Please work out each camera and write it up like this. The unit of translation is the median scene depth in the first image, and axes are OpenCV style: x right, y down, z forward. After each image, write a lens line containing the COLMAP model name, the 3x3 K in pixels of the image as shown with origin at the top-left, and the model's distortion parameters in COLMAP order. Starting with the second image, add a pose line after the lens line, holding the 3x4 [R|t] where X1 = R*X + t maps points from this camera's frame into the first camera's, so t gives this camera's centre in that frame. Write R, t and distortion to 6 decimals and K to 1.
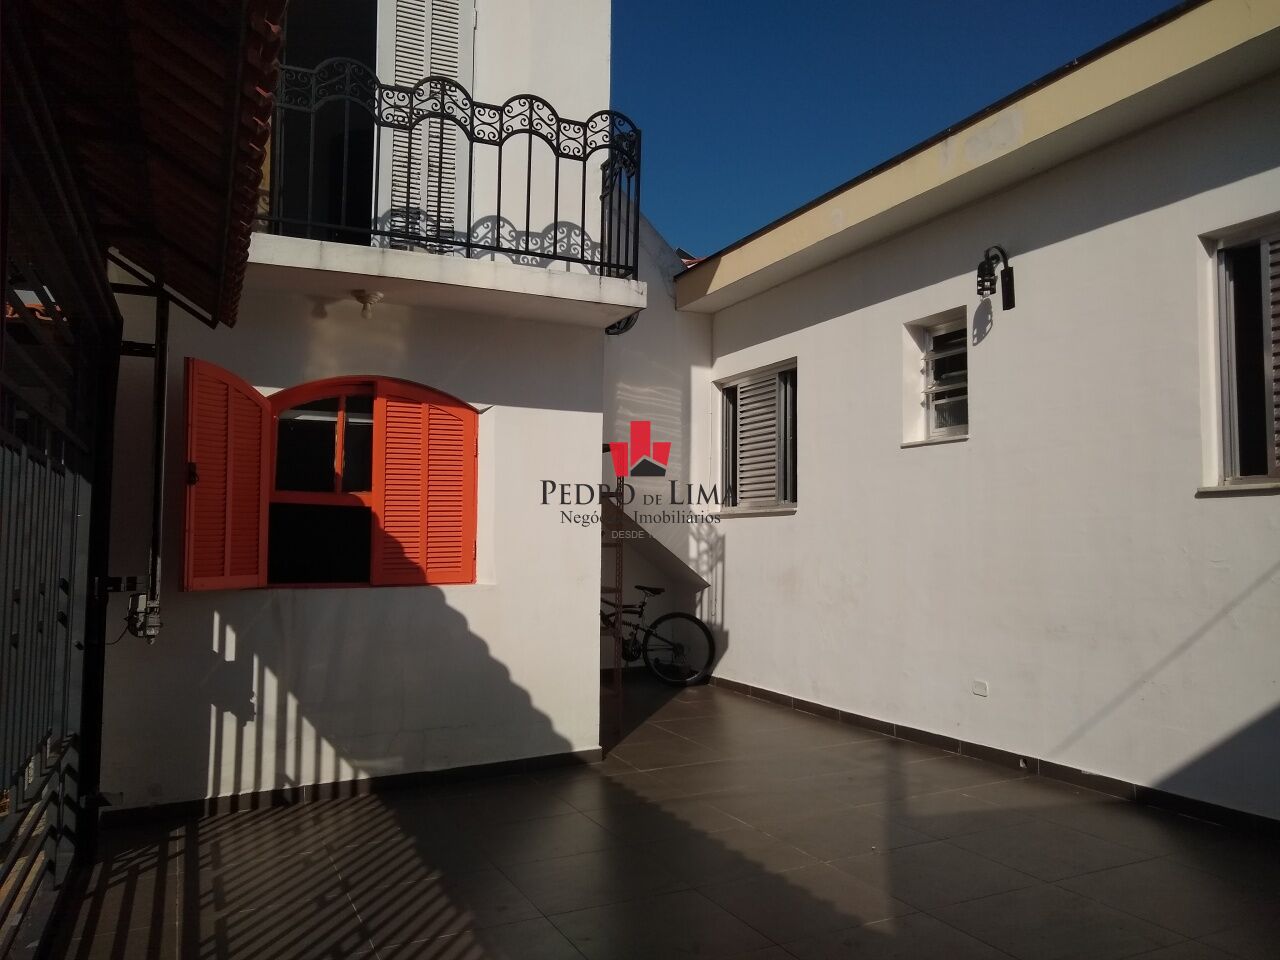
lens RADIAL K [[999.2, 0, 640.0], [0, 999.2, 480.0], [0, 0, 1]] dist [0.009361, -0.000840]
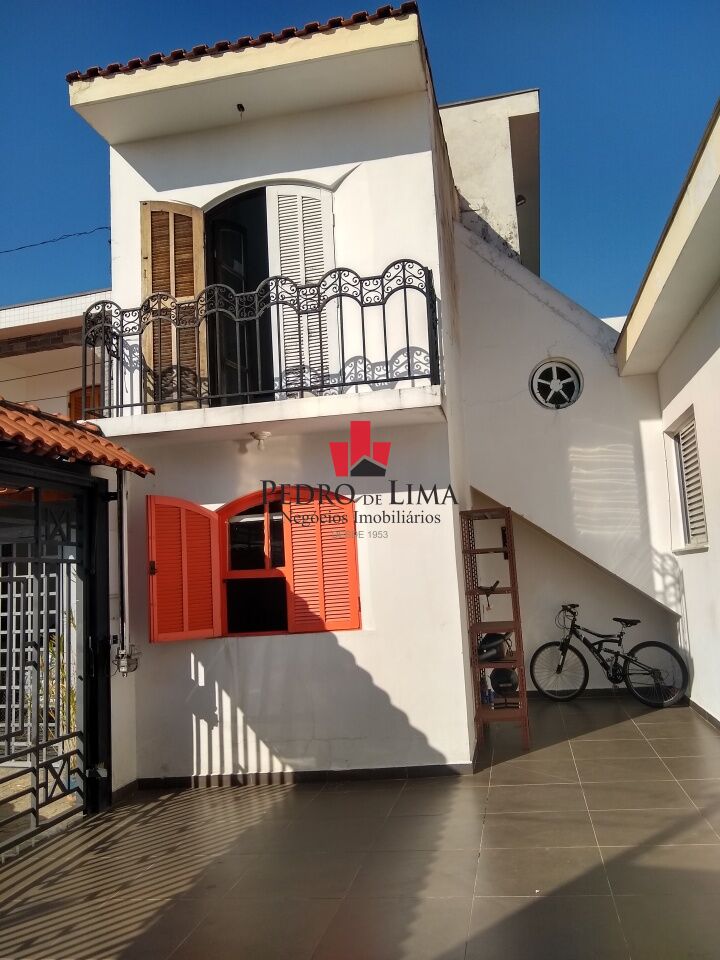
lens RADIAL K [[749.4, 0, 360.0], [0, 749.4, 480.0], [0, 0, 1]] dist [0.009361, -0.000840]
pose [[0.800975, -0.132547, -0.583840, 0.469848], [0.098299, 0.991066, -0.090141, -0.004118], [0.590572, 0.014810, 0.806849, 0.196369]]
